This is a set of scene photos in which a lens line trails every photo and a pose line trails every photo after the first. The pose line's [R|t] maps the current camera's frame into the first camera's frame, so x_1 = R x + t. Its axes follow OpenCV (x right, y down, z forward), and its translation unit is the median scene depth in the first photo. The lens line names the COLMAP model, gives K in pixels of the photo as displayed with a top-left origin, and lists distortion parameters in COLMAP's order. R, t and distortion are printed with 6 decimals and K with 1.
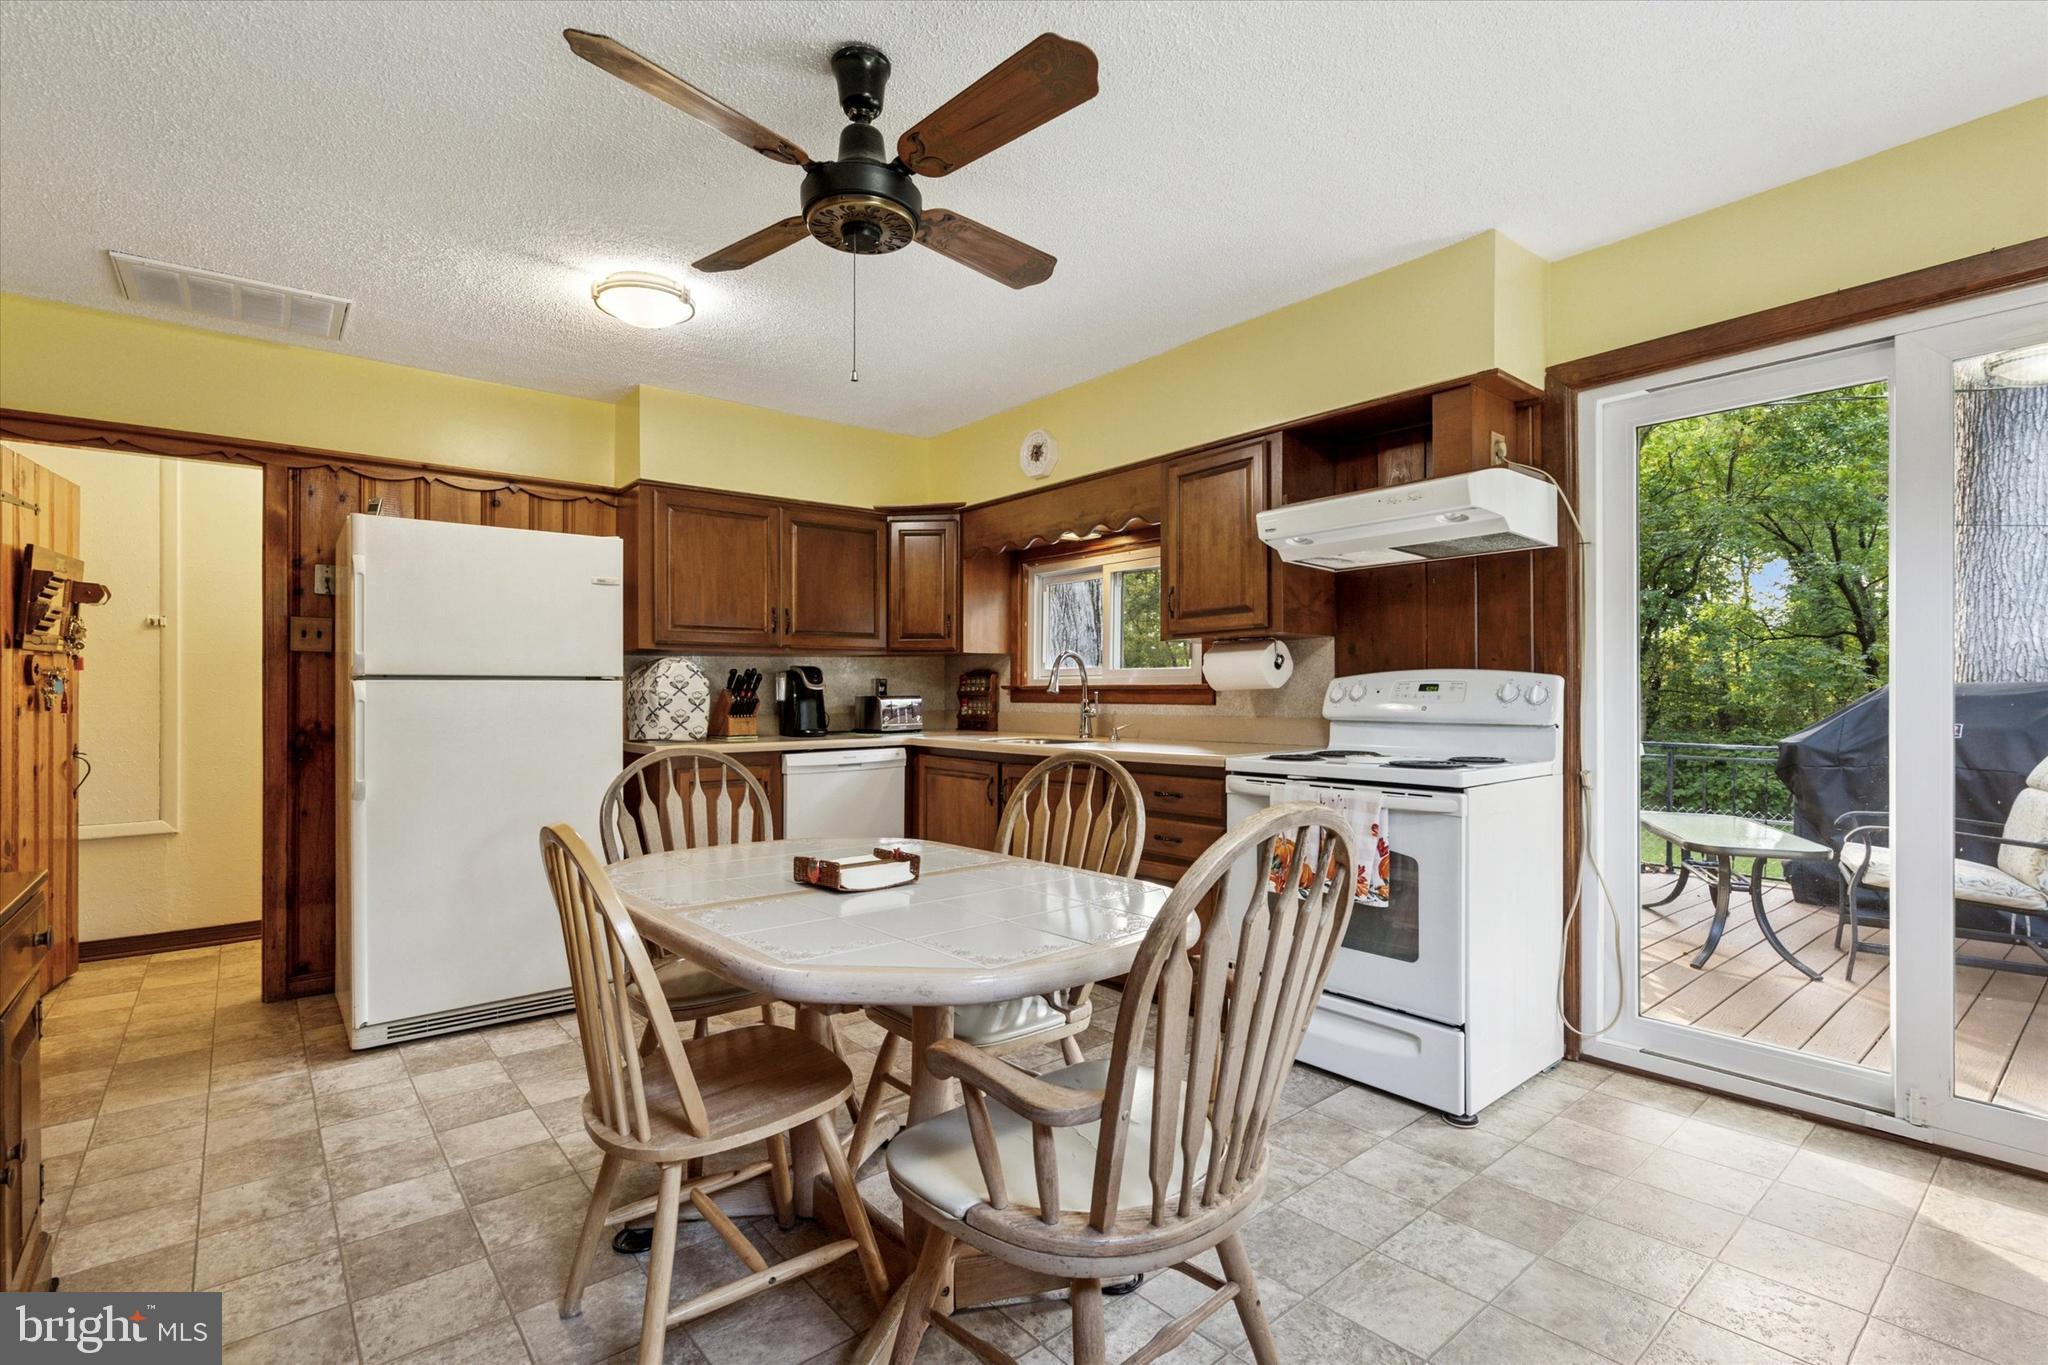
lens RADIAL K [[944.6, 0, 1019.2], [0, 944.6, 708.9], [0, 0, 1]] dist [-0.001975, -0.000286]
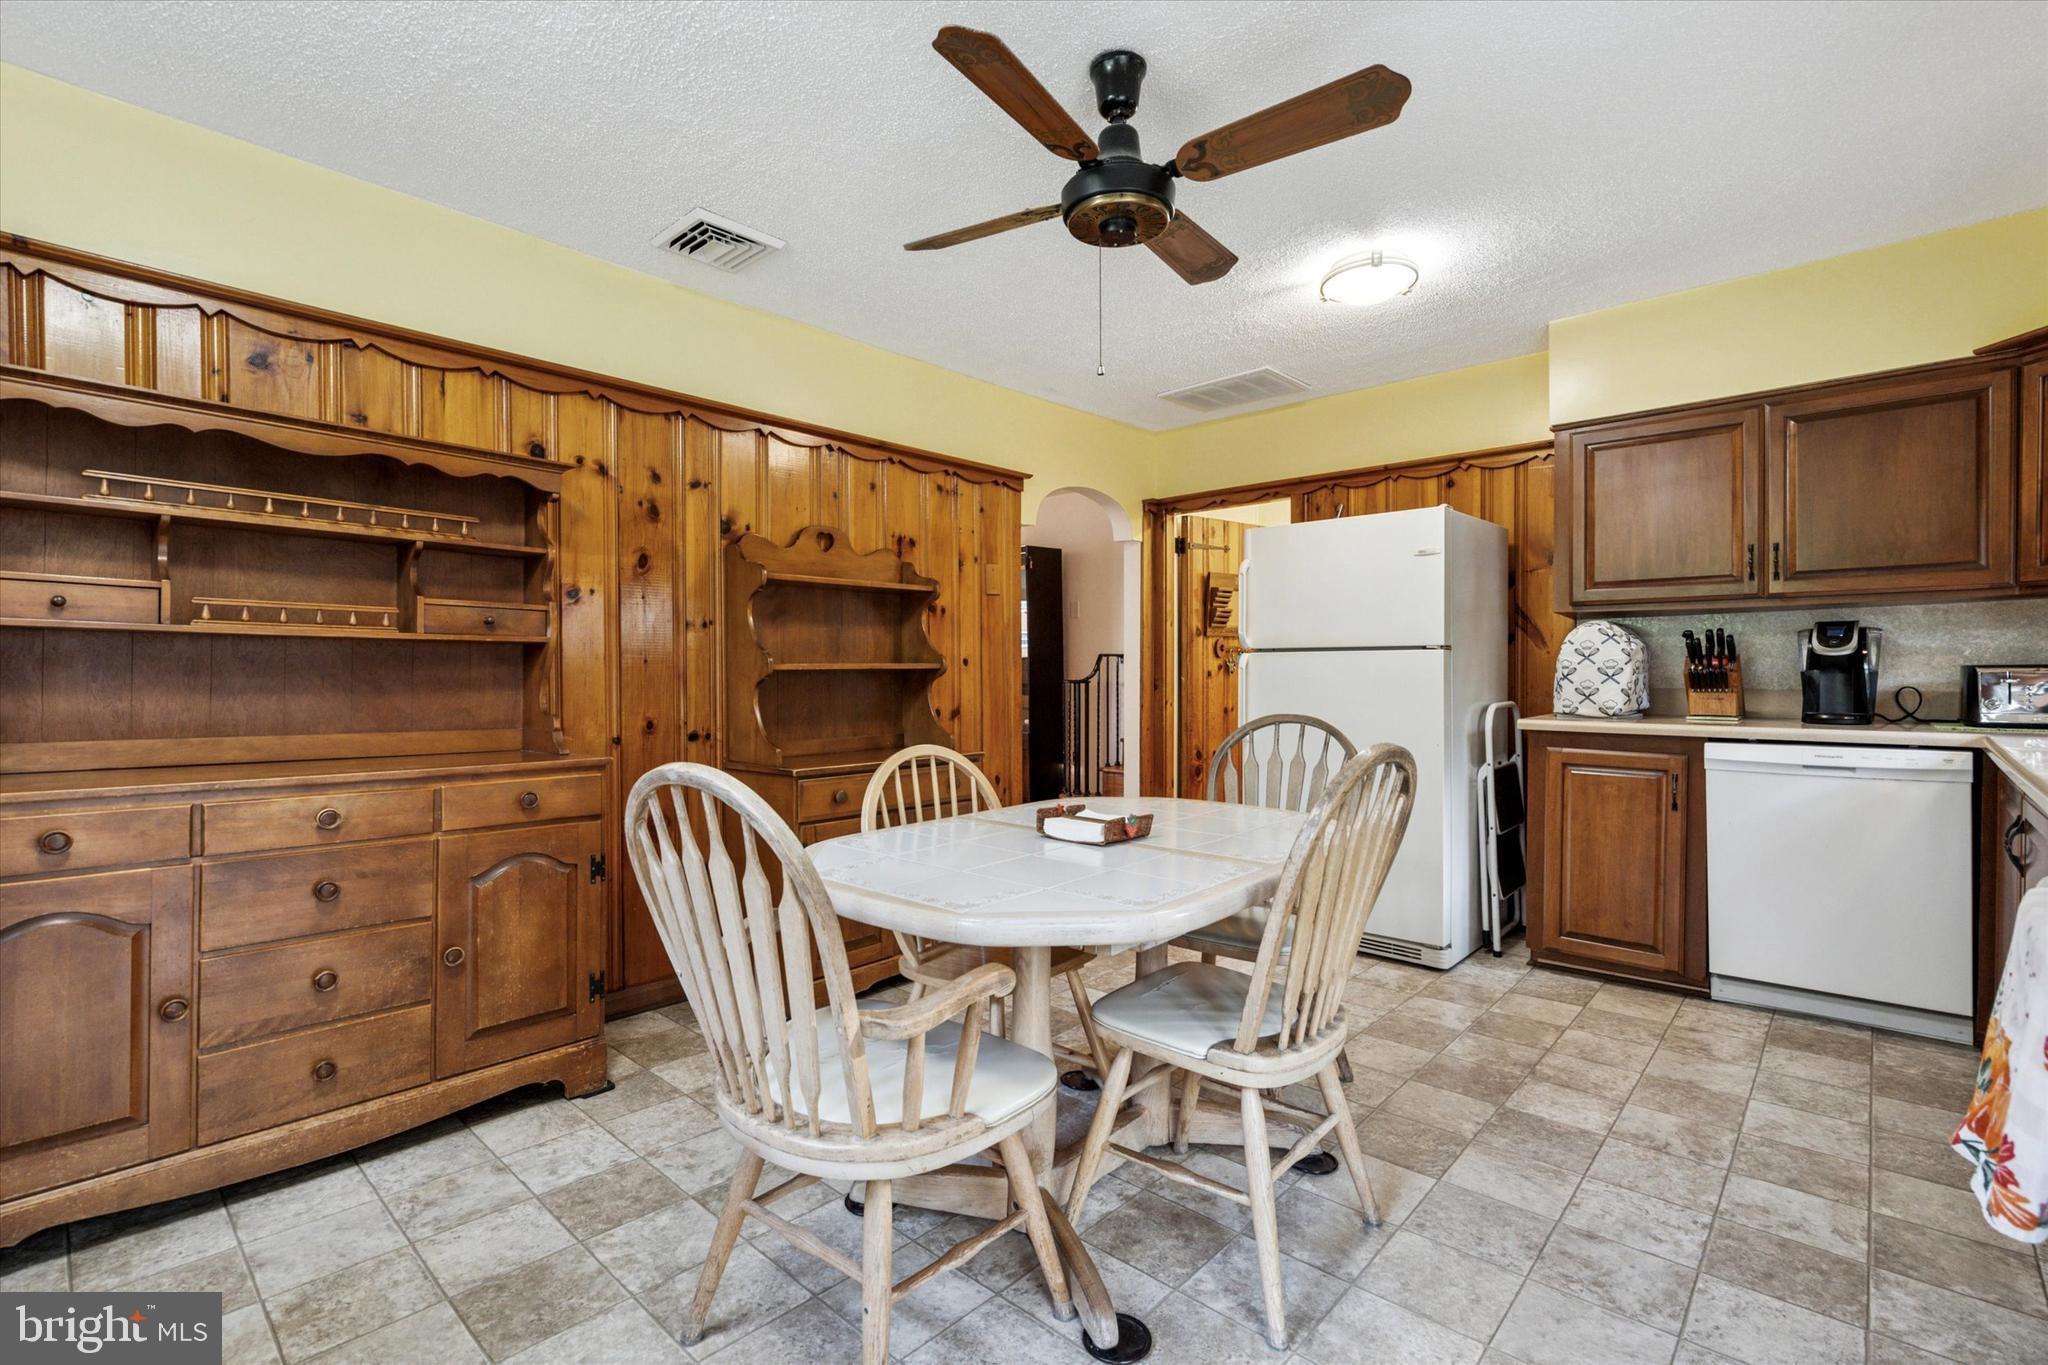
lens RADIAL K [[928.9, 0, 1019.7], [0, 928.9, 660.8], [0, 0, 1]] dist [0.001818, 0.000335]
pose [[0.139893, -0.003012, -0.990162, 0.377346], [-0.008509, 0.999955, -0.004244, -0.008314], [0.990130, 0.009019, 0.139861, 0.338572]]
